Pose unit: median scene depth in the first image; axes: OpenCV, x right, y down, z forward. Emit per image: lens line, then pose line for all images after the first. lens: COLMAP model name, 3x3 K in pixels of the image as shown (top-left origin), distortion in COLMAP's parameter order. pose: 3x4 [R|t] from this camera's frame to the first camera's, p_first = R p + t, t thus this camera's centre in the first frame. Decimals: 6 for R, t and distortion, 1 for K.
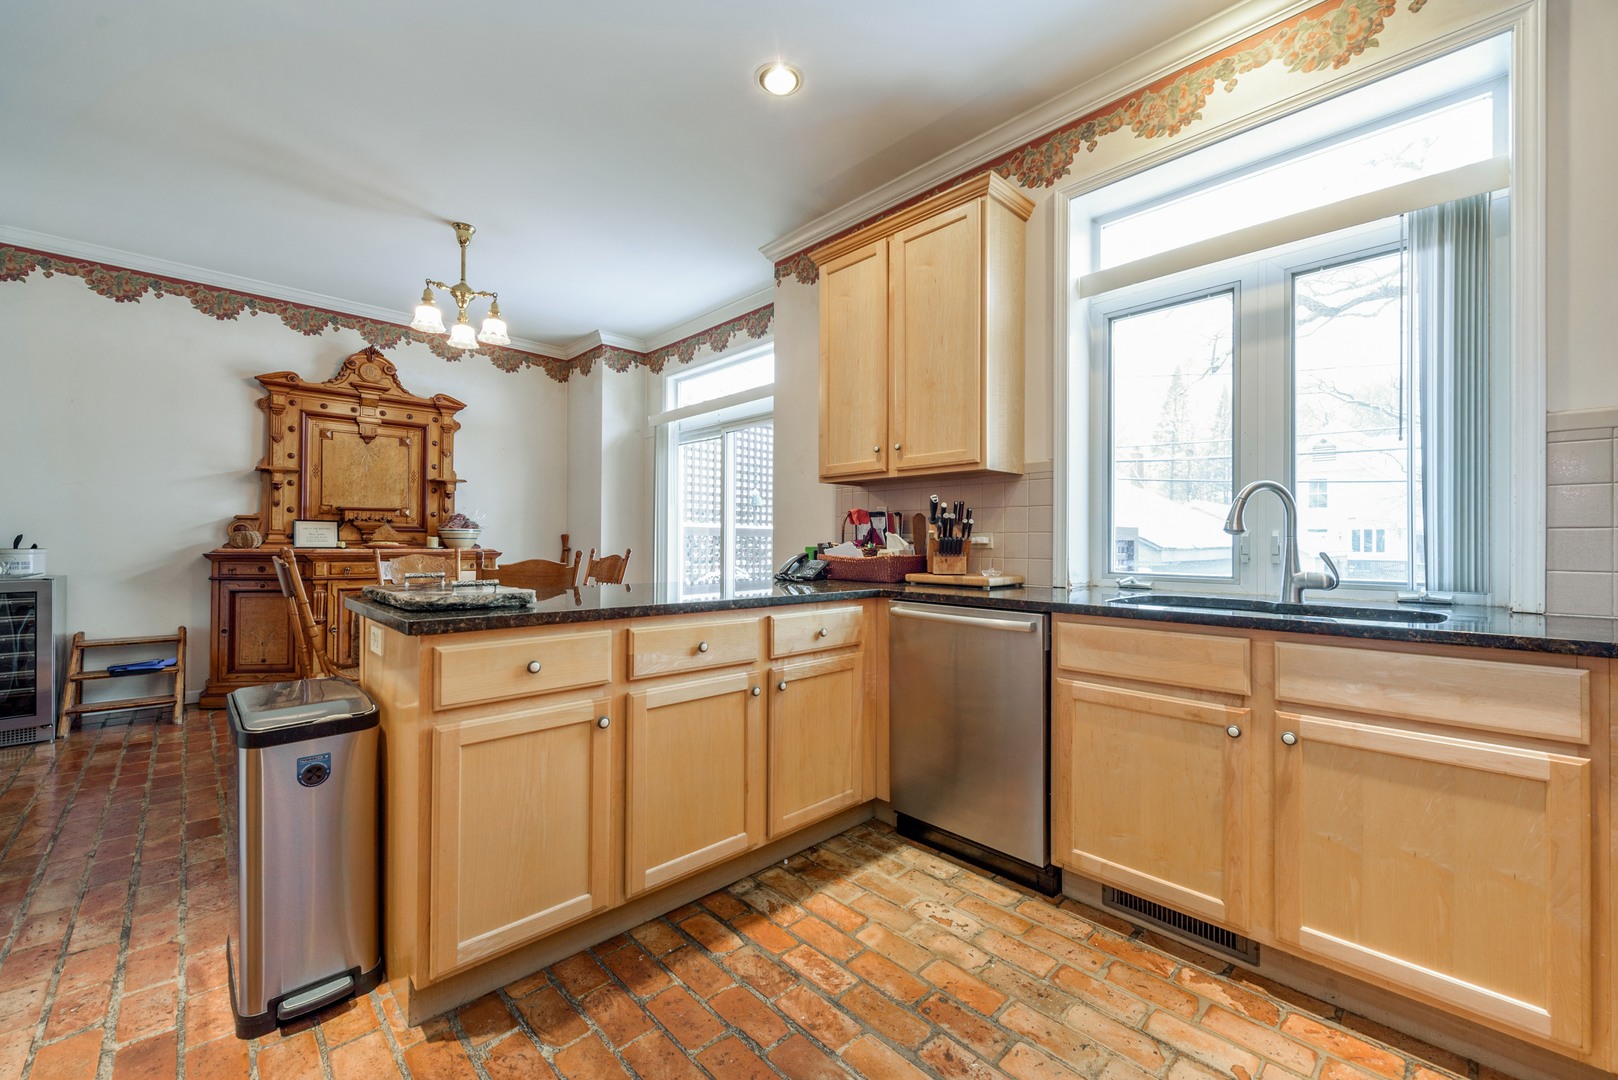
lens RADIAL K [[637.8, 0, 809.0], [0, 637.8, 540.0], [0, 0, 1]] dist [0.001501, 0.000047]
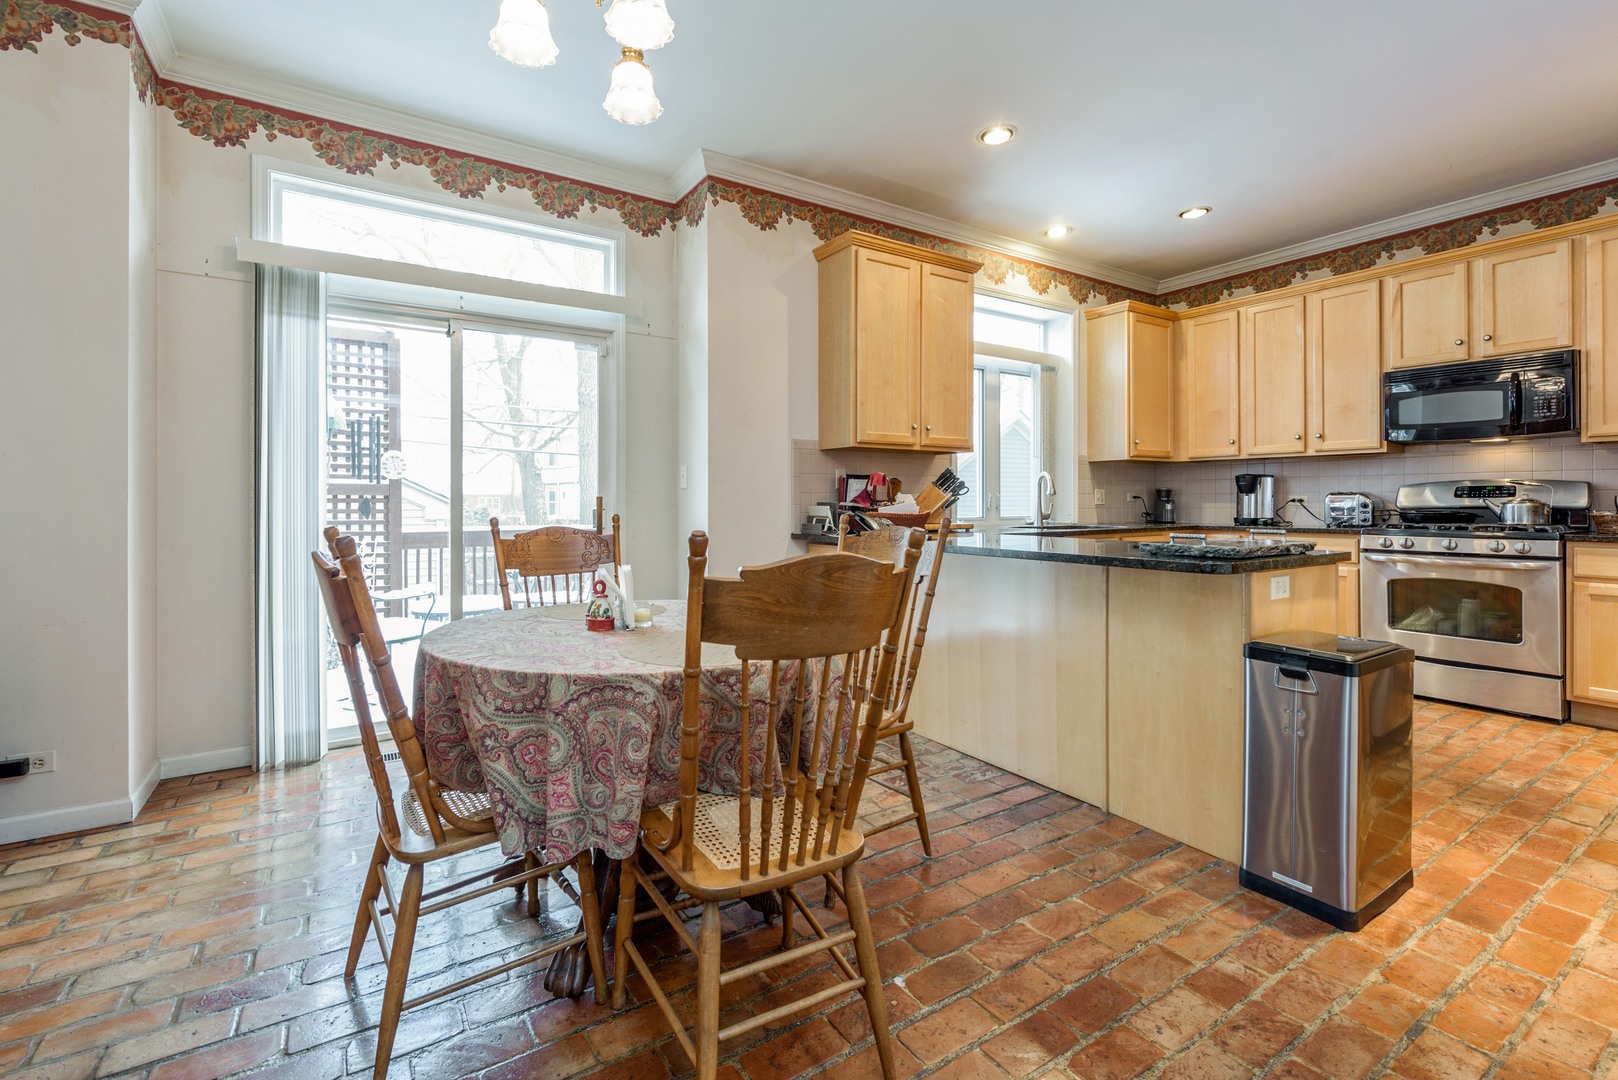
lens RADIAL K [[687.3, 0, 766.3], [0, 687.3, 499.6], [0, 0, 1]] dist [0.002239, 0.000328]
pose [[0.225061, -0.001844, 0.974343, -0.946359], [0.000030, 0.999998, 0.001886, -0.001406], [-0.974345, -0.000395, 0.225060, 0.729156]]
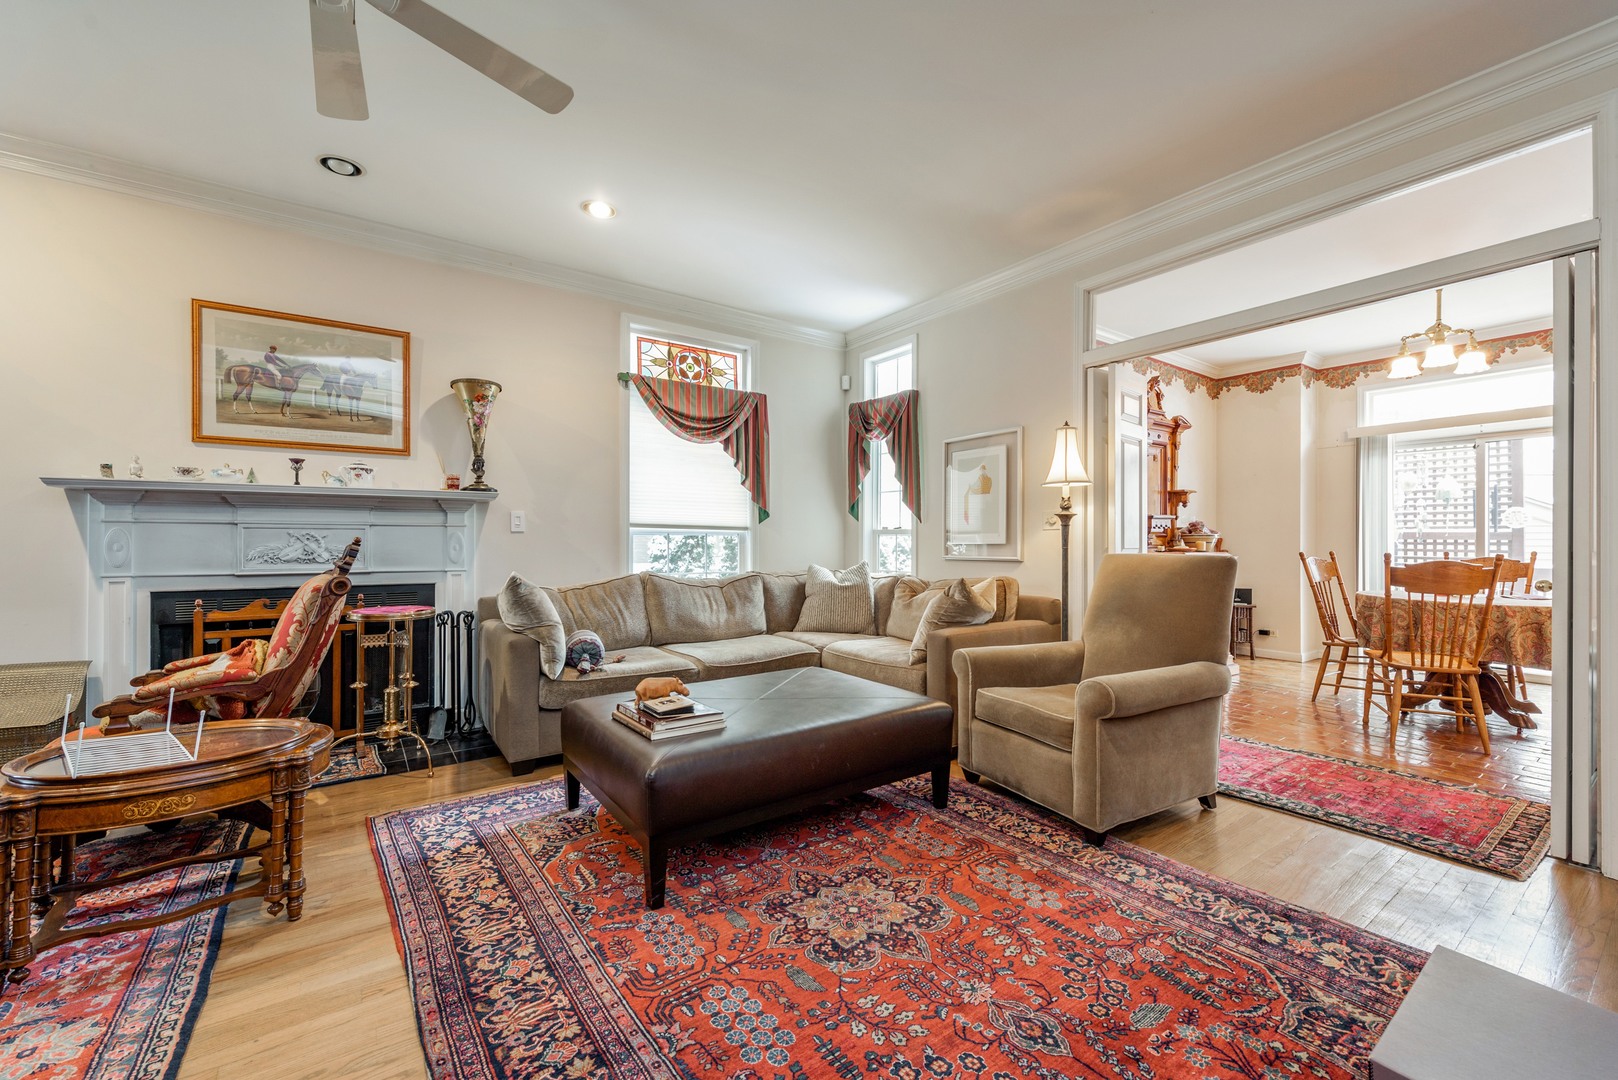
lens RADIAL K [[637.8, 0, 809.0], [0, 637.8, 540.0], [0, 0, 1]] dist [0.001501, 0.000047]
pose [[0.986743, -0.003362, -0.162258, -1.399985], [0.003066, 0.999993, -0.002076, -0.009803], [0.162264, 0.001551, 0.986746, -0.300405]]
